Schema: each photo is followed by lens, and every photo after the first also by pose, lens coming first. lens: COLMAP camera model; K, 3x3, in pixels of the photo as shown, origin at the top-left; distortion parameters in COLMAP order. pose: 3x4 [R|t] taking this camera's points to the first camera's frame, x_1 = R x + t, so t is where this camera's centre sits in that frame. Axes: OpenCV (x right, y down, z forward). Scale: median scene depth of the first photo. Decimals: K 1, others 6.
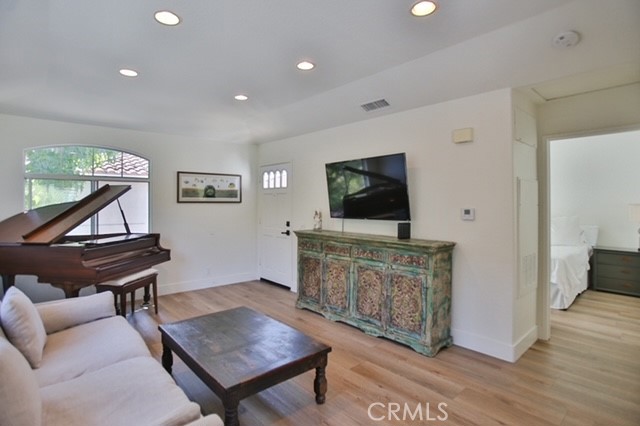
lens RADIAL K [[326.0, 0, 318.5], [0, 326.0, 203.6], [0, 0, 1]] dist [-0.071622, 0.026045]
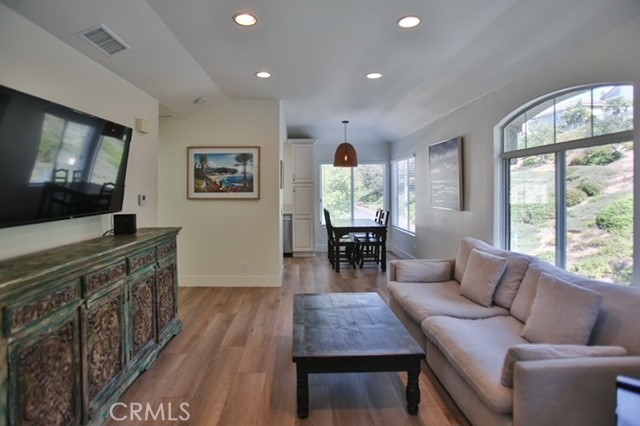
lens RADIAL K [[326.0, 0, 308.8], [0, 326.0, 184.6], [0, 0, 1]] dist [-0.071622, 0.026045]
pose [[-0.755180, 0.009106, 0.655454, -0.536080], [0.004001, 0.999949, -0.009282, -0.003657], [-0.655505, -0.004387, -0.755178, 1.172291]]
